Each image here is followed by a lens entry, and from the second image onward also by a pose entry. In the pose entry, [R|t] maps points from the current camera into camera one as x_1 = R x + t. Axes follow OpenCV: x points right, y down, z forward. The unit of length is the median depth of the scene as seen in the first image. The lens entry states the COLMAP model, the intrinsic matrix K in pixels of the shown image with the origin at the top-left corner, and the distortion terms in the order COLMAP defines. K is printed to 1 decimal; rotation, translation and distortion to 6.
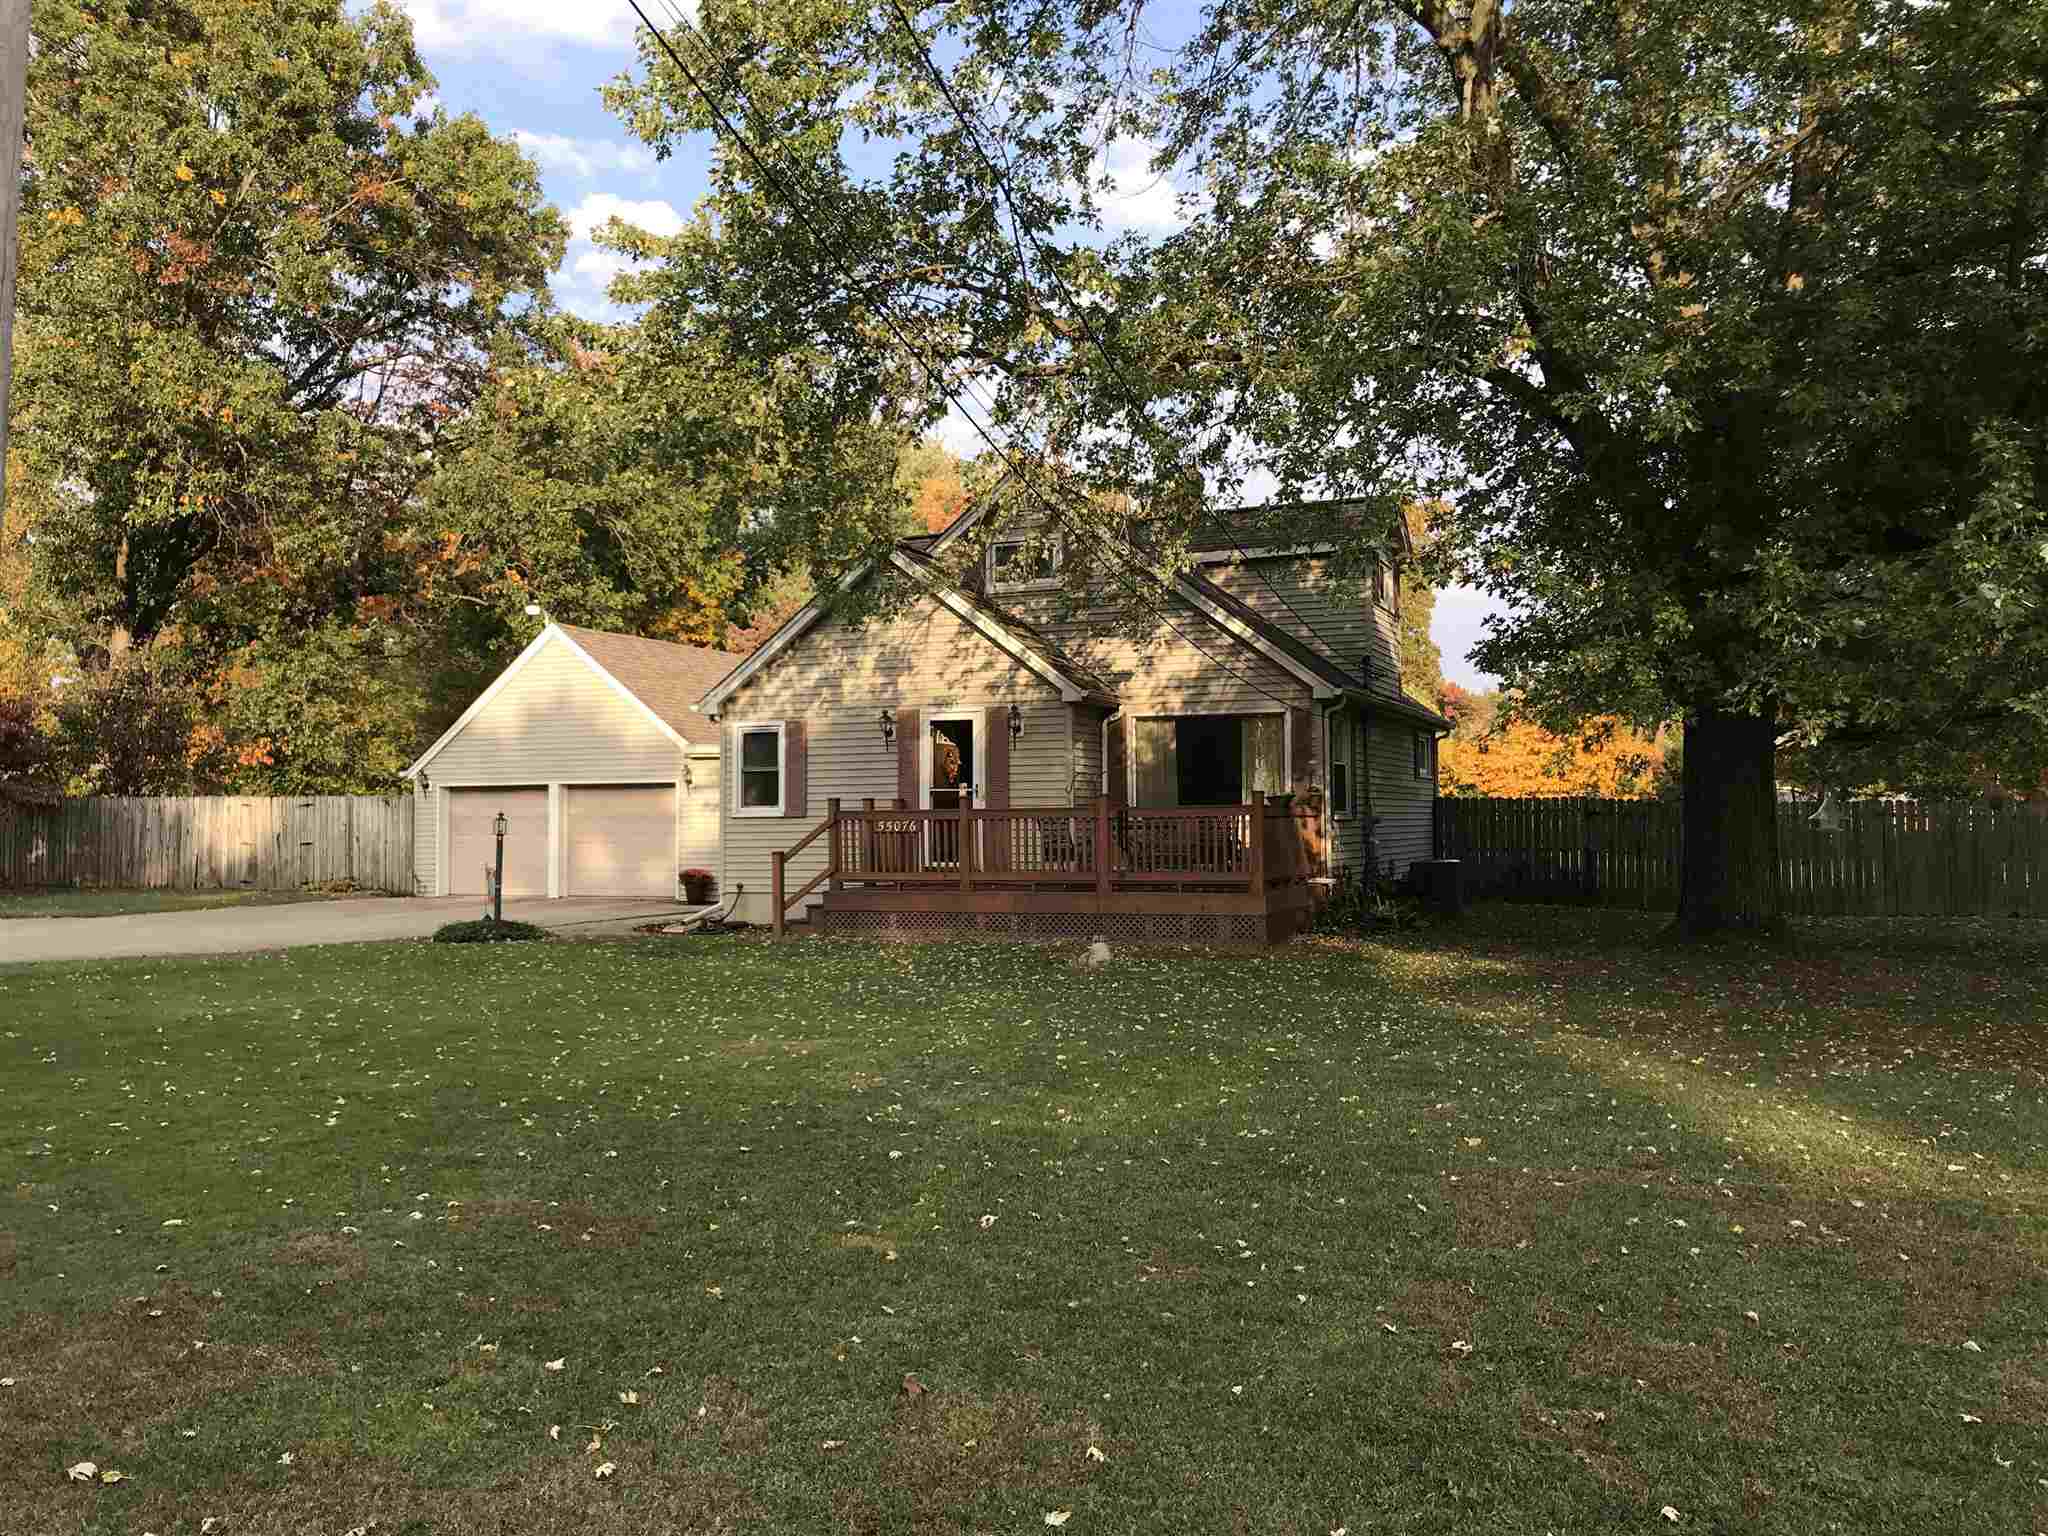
lens RADIAL K [[1643.6, 0, 1024.0], [0, 1643.6, 768.0], [0, 0, 1]] dist [0.060761, -0.152517]
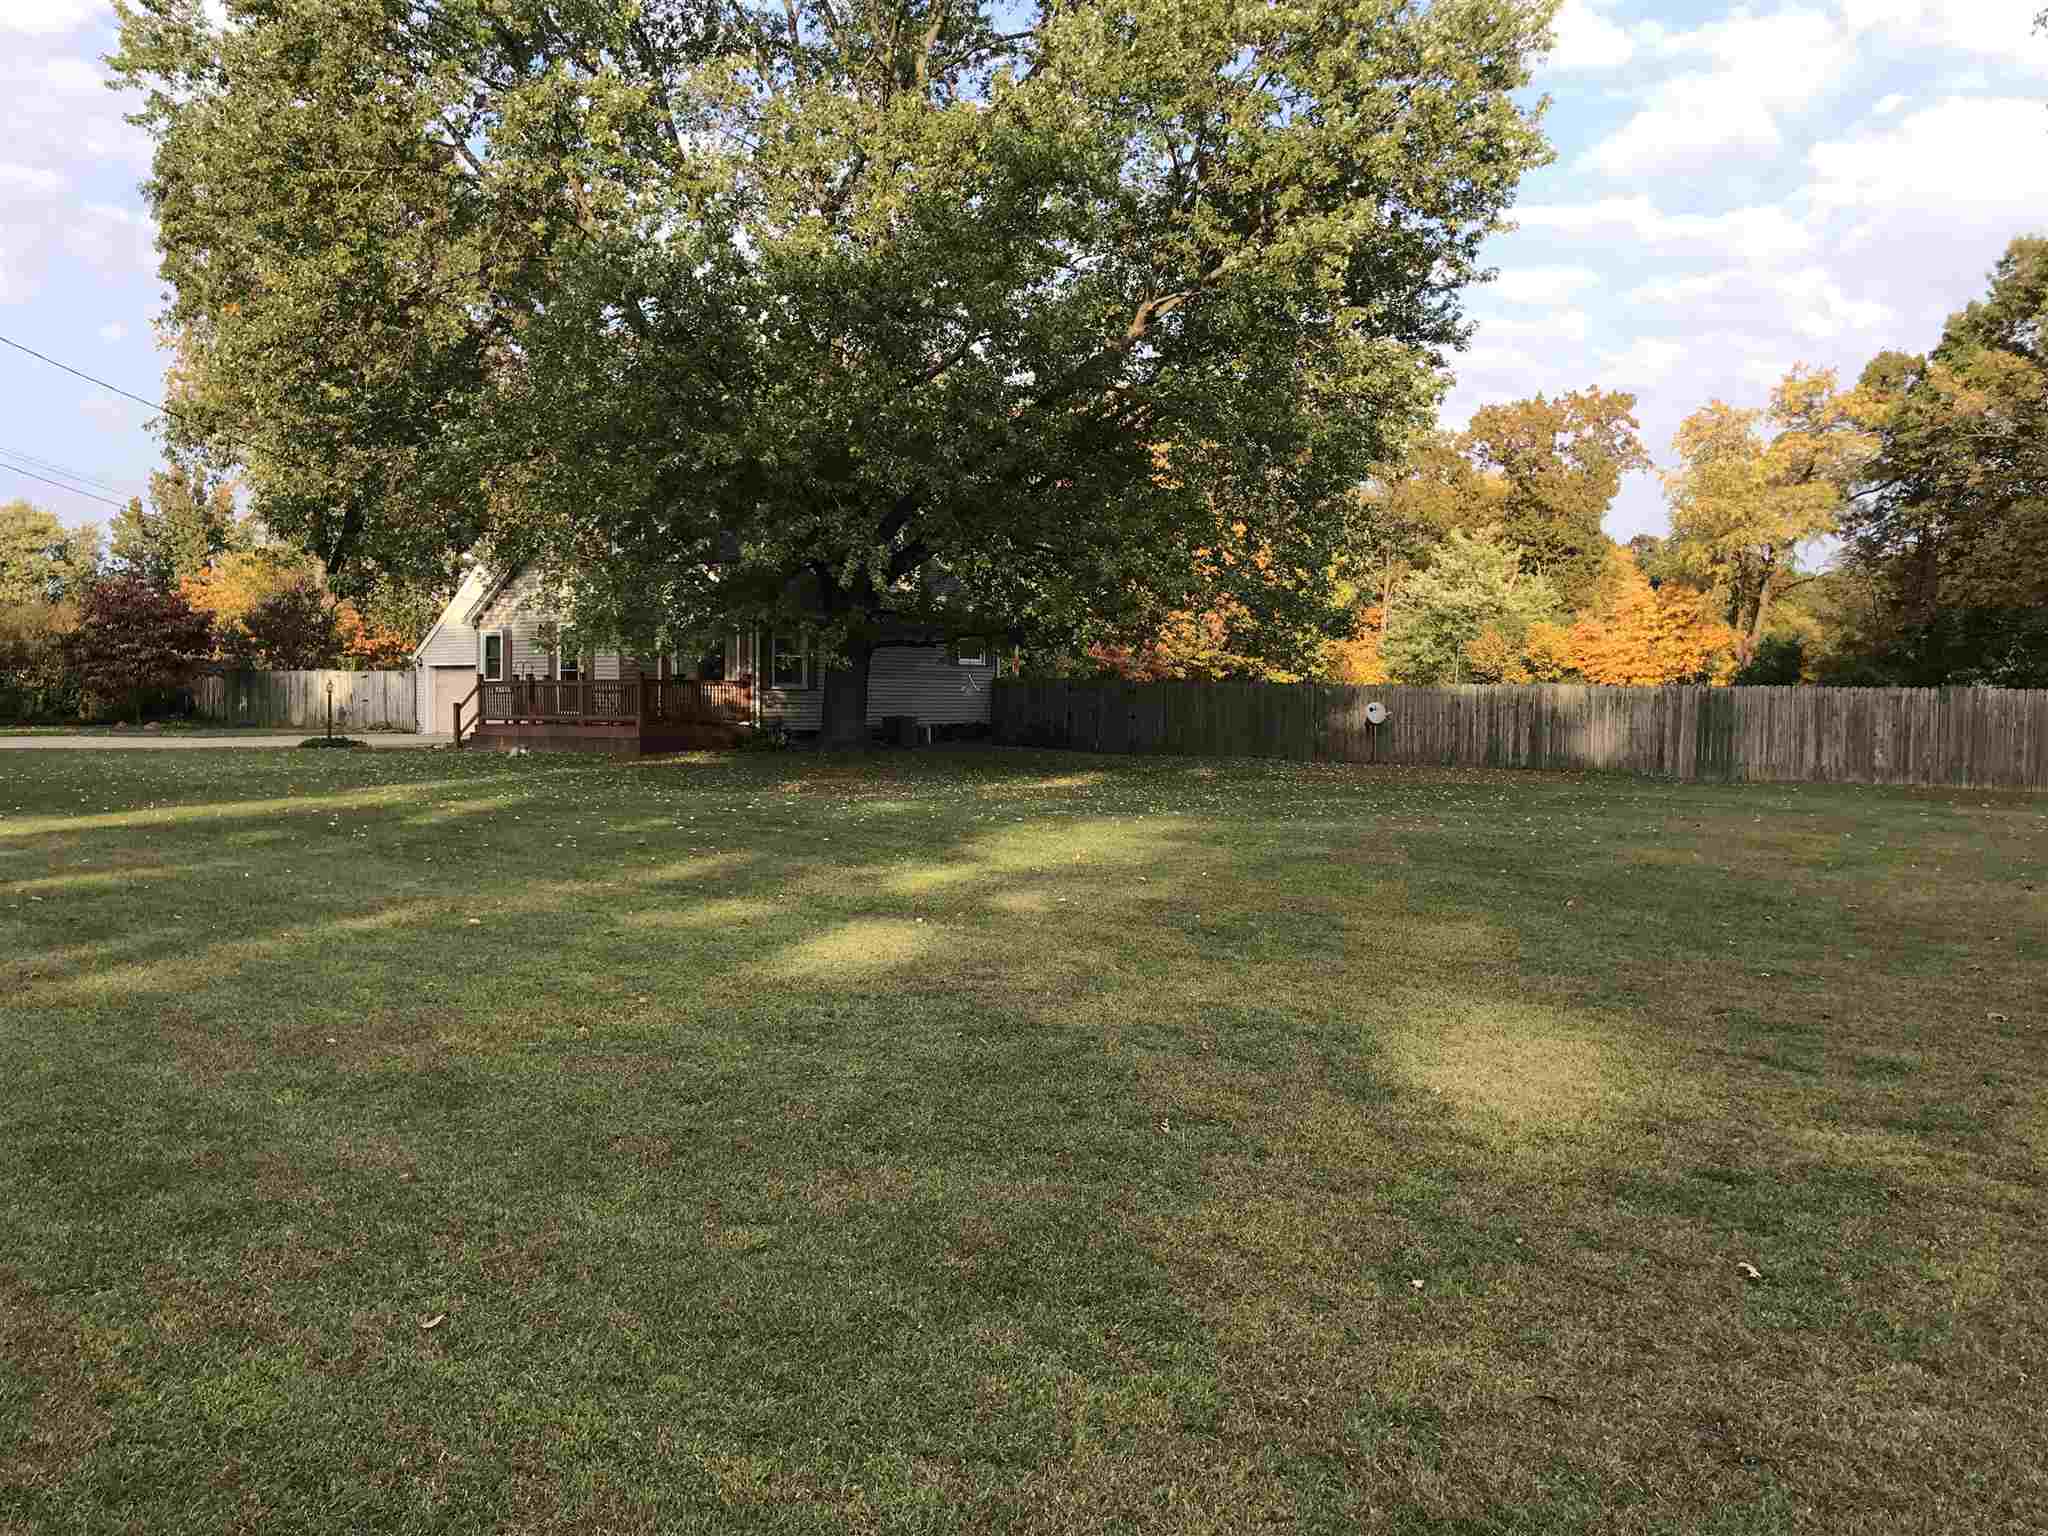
lens RADIAL K [[1666.3, 0, 1020.9], [0, 1666.3, 769.8], [0, 0, 1]] dist [0.004068, 0.001961]
pose [[0.965853, 0.023316, -0.258041, 0.854288], [-0.004249, 0.997234, 0.074204, -0.014333], [0.259058, -0.070574, 0.963280, -0.574151]]
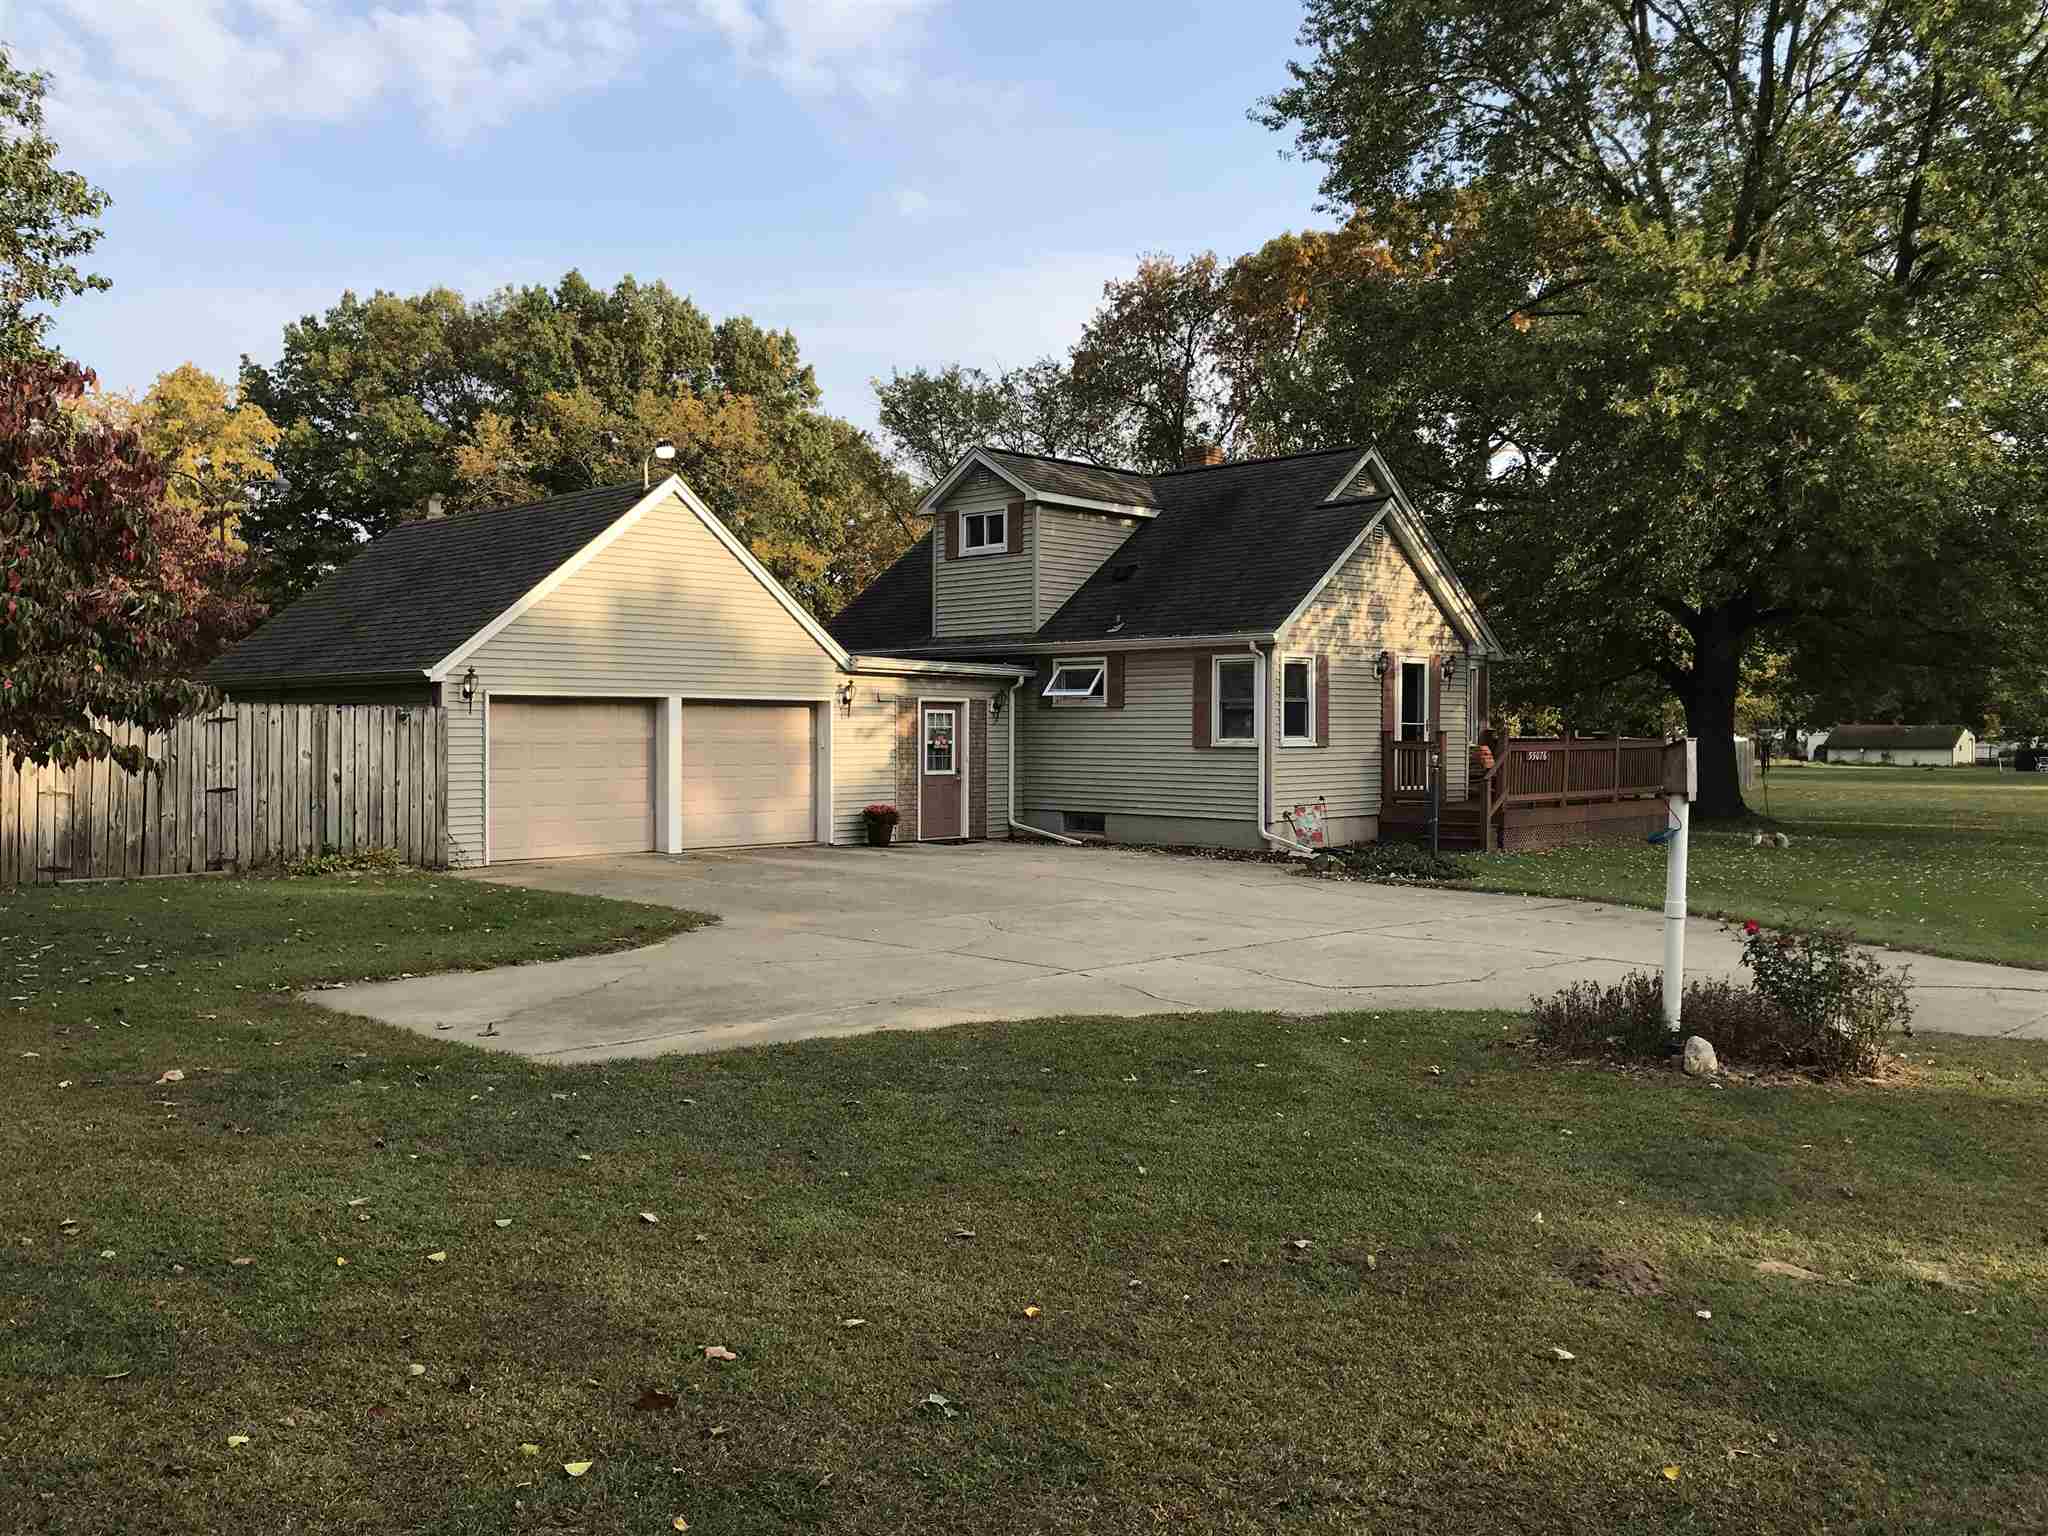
lens RADIAL K [[1643.6, 0, 1024.0], [0, 1643.6, 768.0], [0, 0, 1]] dist [0.060761, -0.152517]
pose [[0.395208, -0.008666, 0.918551, -1.185286], [-0.030570, 0.999278, 0.022580, 0.025319], [-0.918083, -0.037003, 0.394657, 0.764053]]
